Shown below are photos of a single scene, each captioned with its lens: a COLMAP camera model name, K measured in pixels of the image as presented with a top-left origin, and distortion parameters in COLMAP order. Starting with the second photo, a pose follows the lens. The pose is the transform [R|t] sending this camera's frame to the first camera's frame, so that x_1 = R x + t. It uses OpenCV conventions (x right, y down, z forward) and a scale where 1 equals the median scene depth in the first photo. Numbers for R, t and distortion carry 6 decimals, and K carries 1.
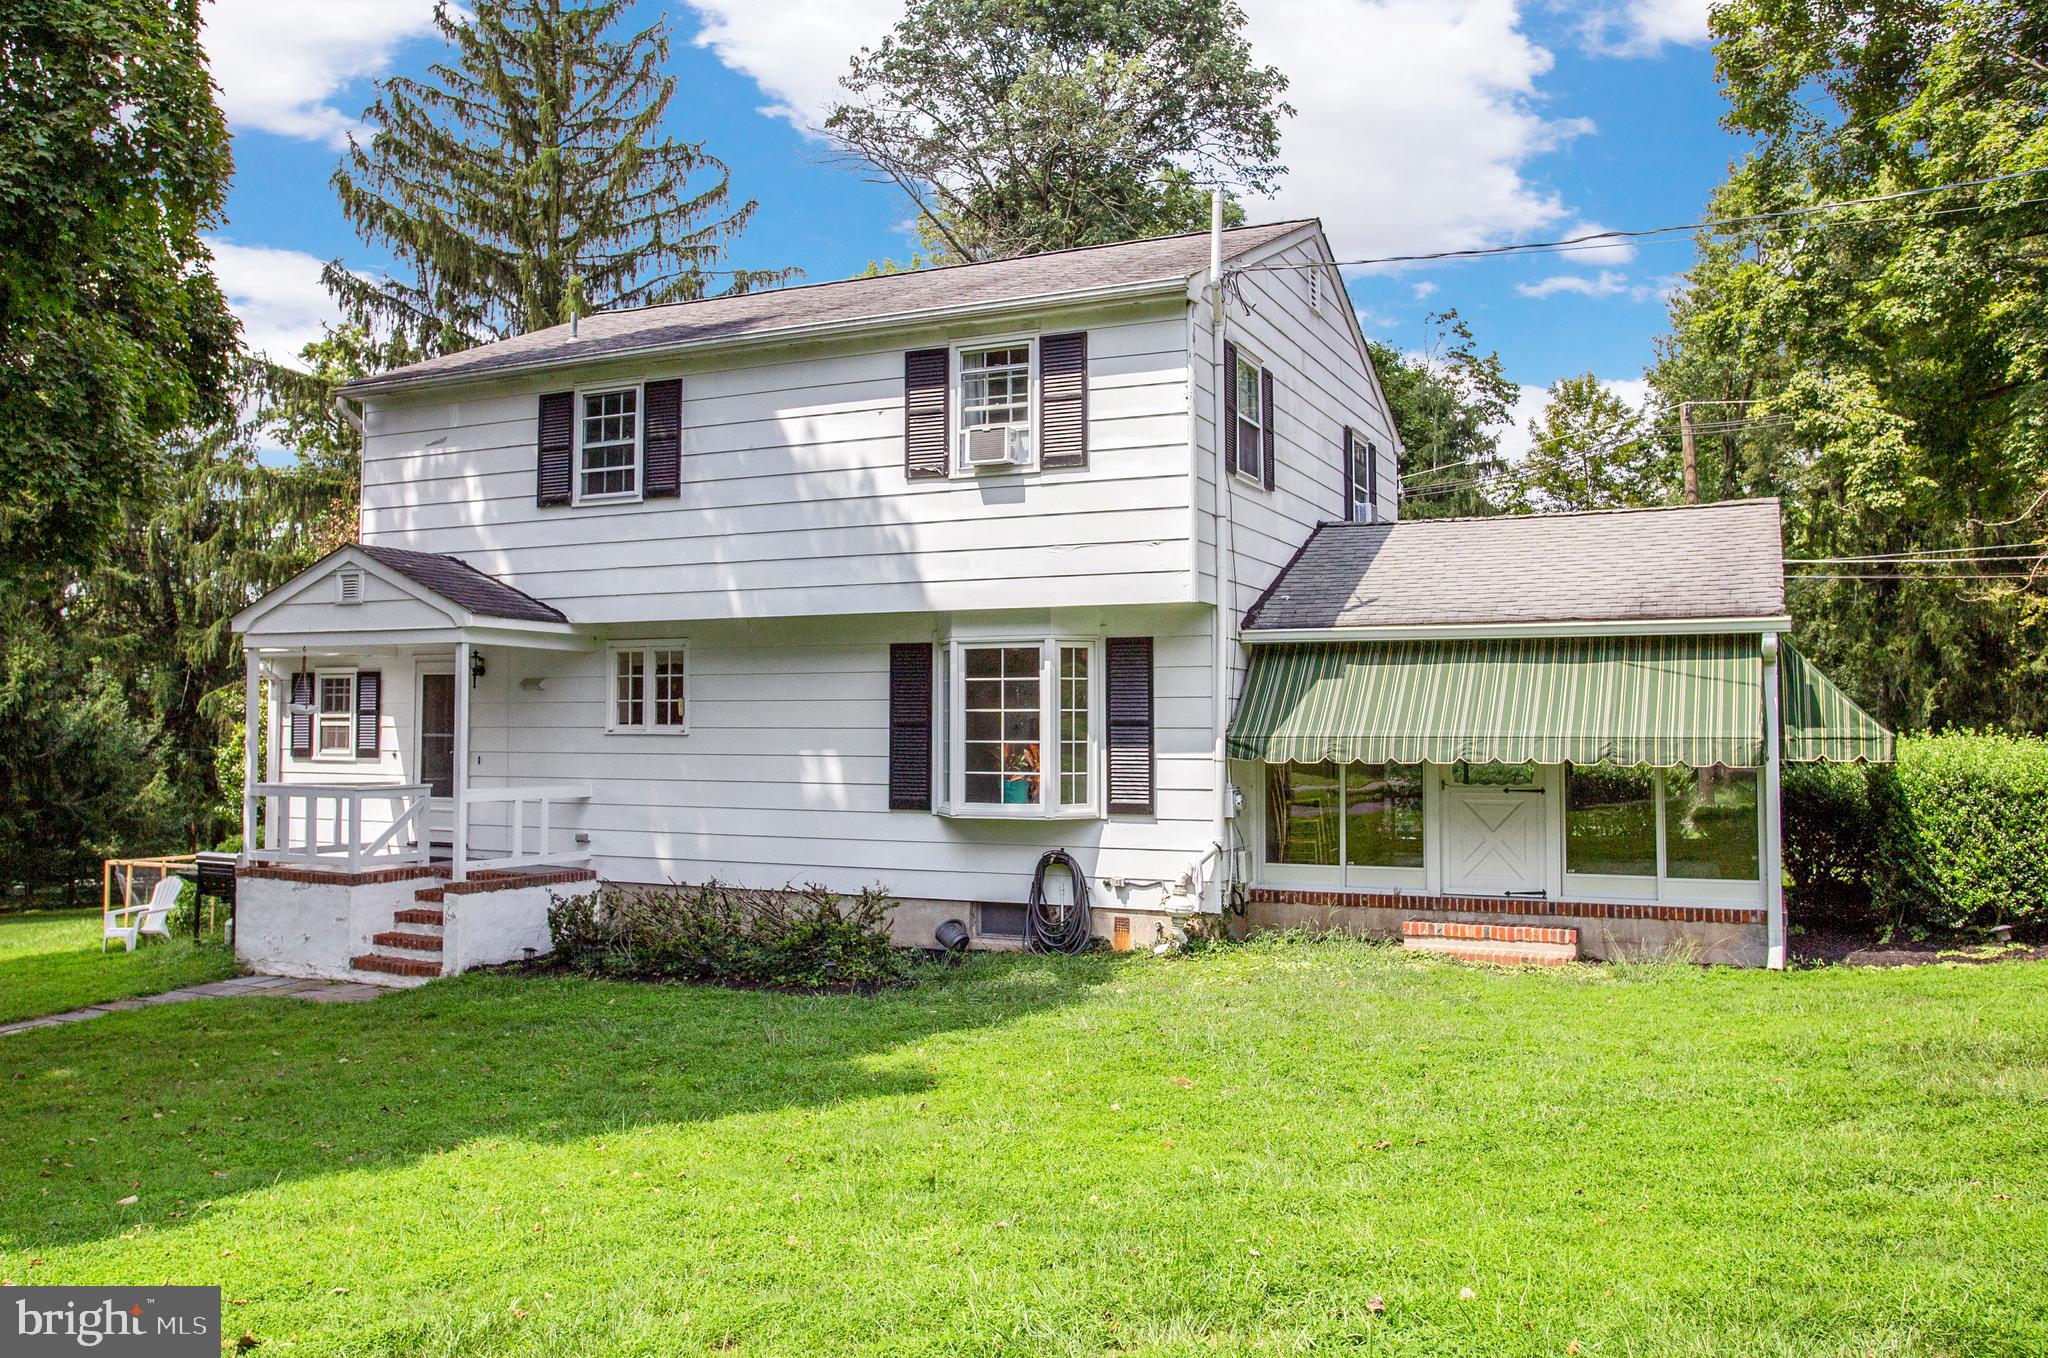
lens RADIAL K [[1614.1, 0, 1023.7], [0, 1614.1, 679.8], [0, 0, 1]] dist [-0.087135, 0.000337]
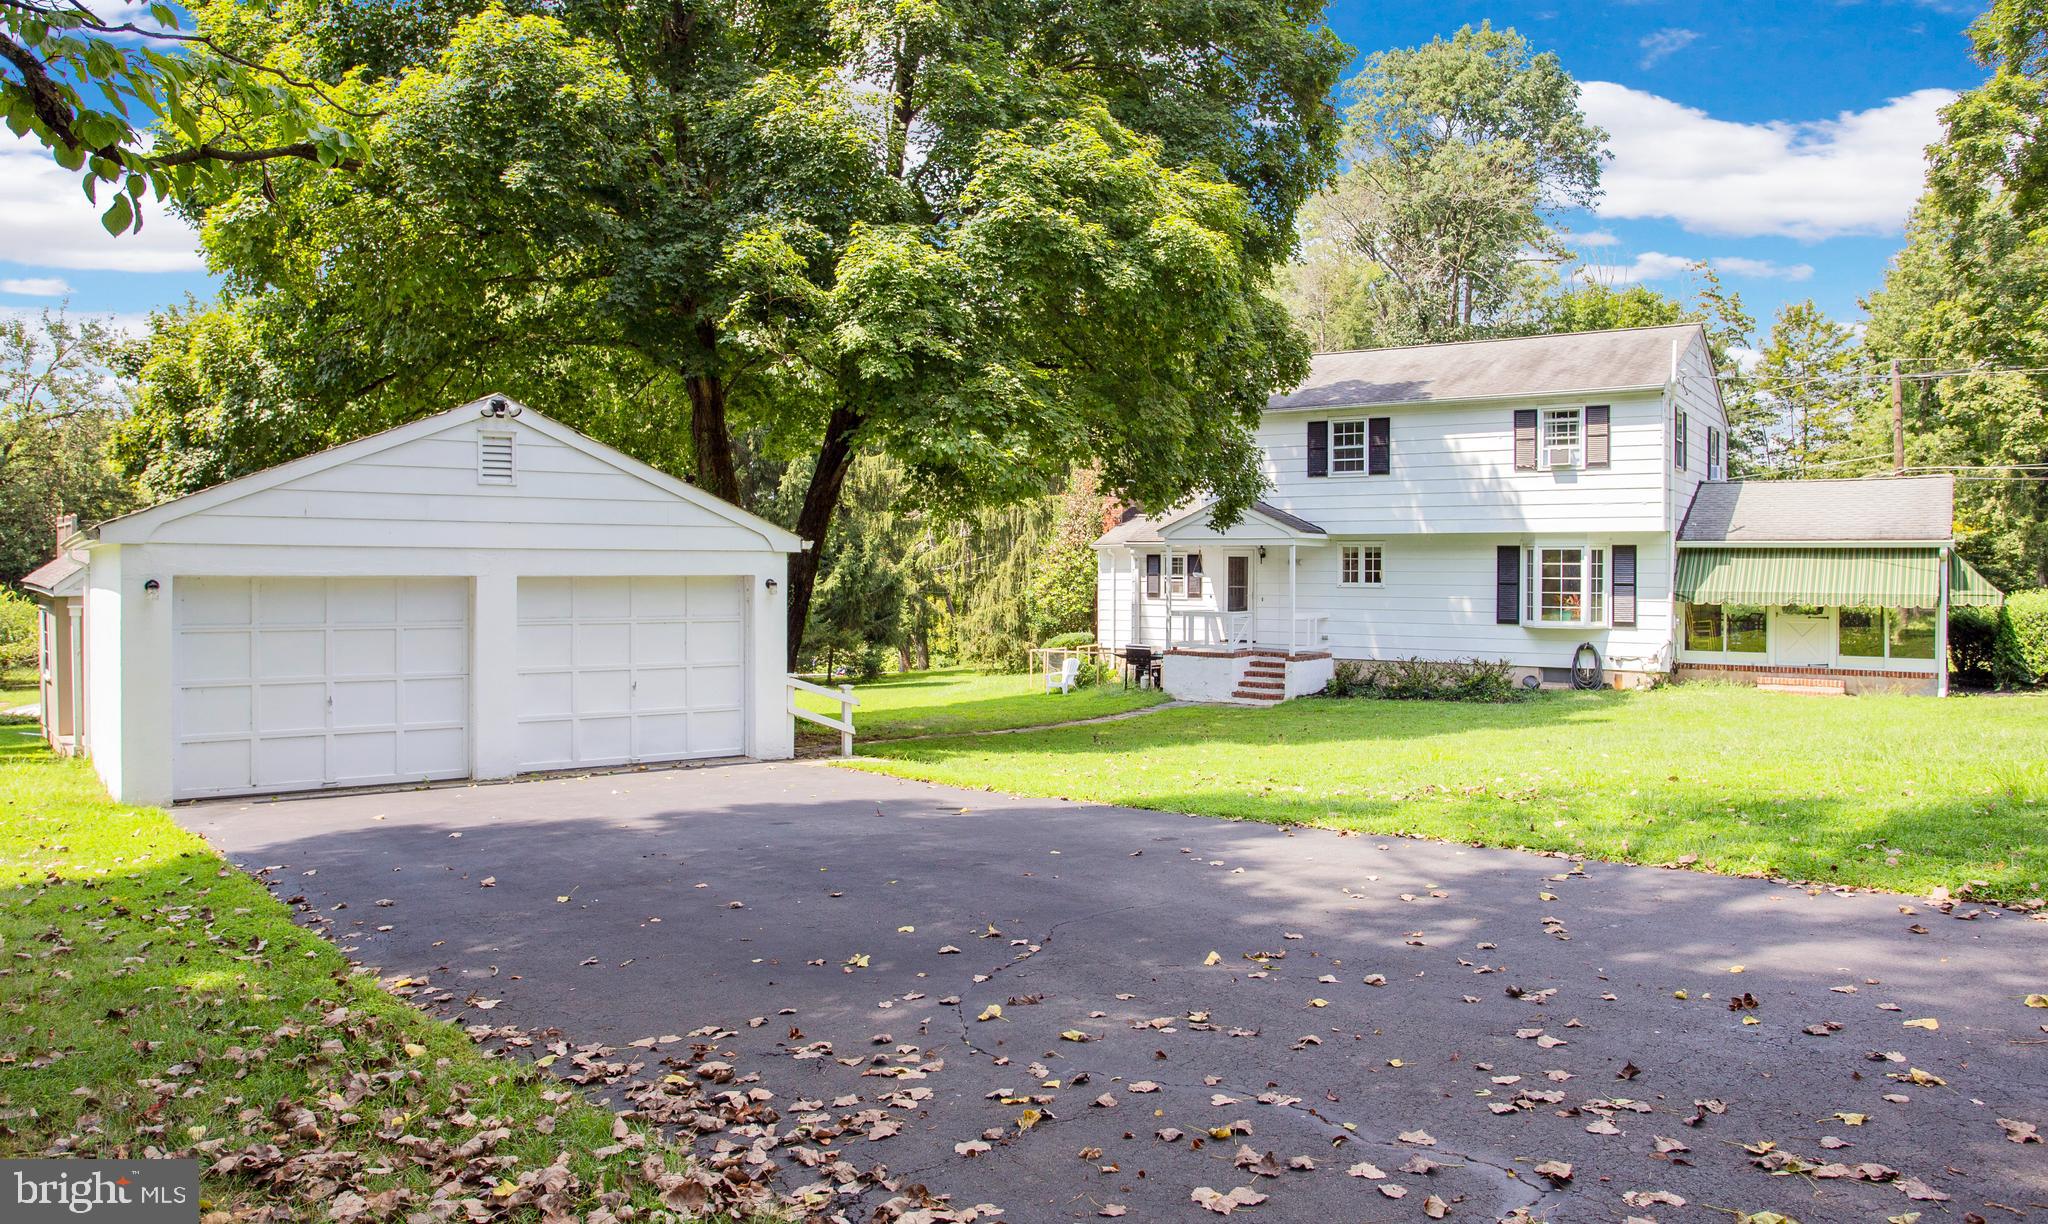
lens RADIAL K [[1395.2, 0, 1024.4], [0, 1395.2, 608.1], [0, 0, 1]] dist [-0.046425, 0.004189]
pose [[0.987349, 0.007768, -0.158369, -0.425348], [0.001735, 0.998210, 0.059778, -0.052998], [0.158550, -0.059297, 0.985569, -0.939418]]
